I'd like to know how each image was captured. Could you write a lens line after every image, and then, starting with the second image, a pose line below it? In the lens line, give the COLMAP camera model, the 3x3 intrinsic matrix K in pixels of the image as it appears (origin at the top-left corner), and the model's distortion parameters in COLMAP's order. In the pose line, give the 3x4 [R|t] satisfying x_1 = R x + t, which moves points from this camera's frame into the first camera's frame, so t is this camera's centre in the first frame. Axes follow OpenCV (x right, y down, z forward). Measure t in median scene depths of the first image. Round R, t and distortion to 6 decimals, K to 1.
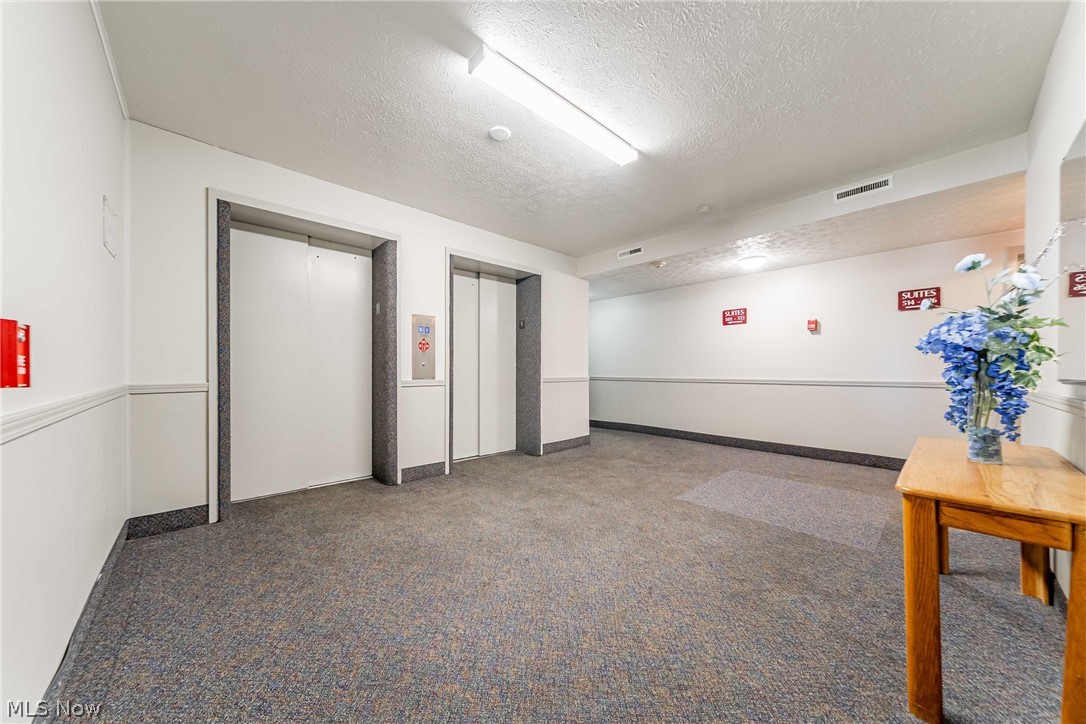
lens RADIAL K [[372.8, 0, 535.9], [0, 372.8, 369.1], [0, 0, 1]] dist [-0.000233, -0.000117]
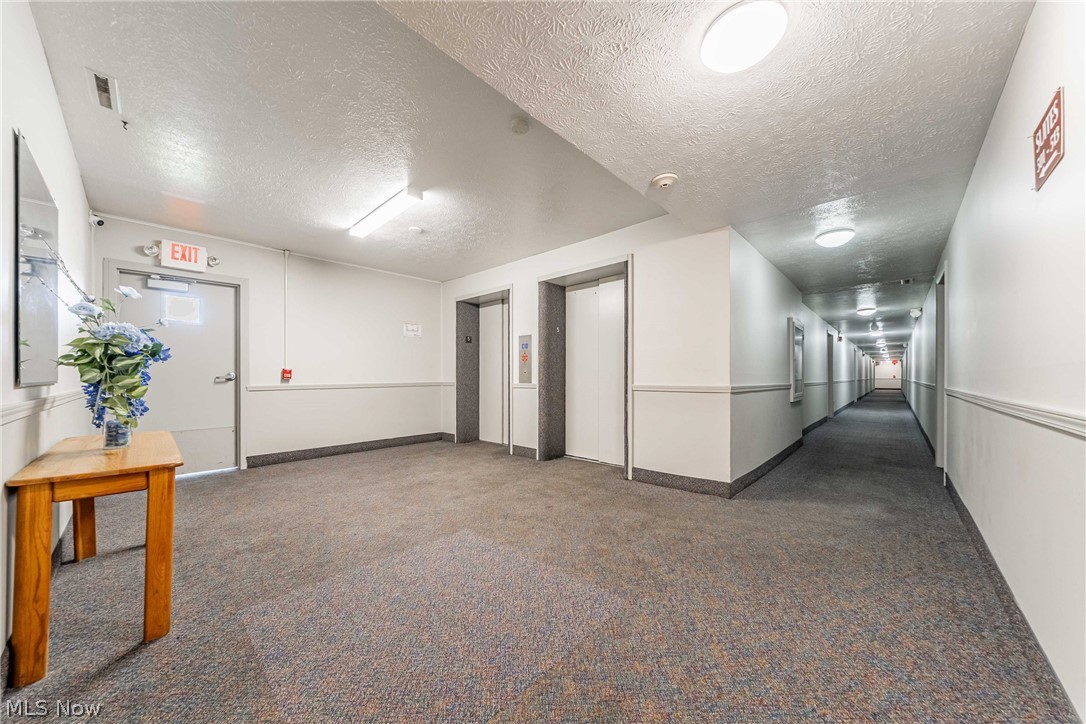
lens RADIAL K [[372.8, 0, 537.0], [0, 372.8, 372.1], [0, 0, 1]] dist [-0.000233, -0.000117]
pose [[0.082957, -0.013562, -0.996461, 1.090683], [0.003051, 0.999906, -0.013355, 0.007136], [0.996548, -0.001932, 0.082990, 0.976053]]
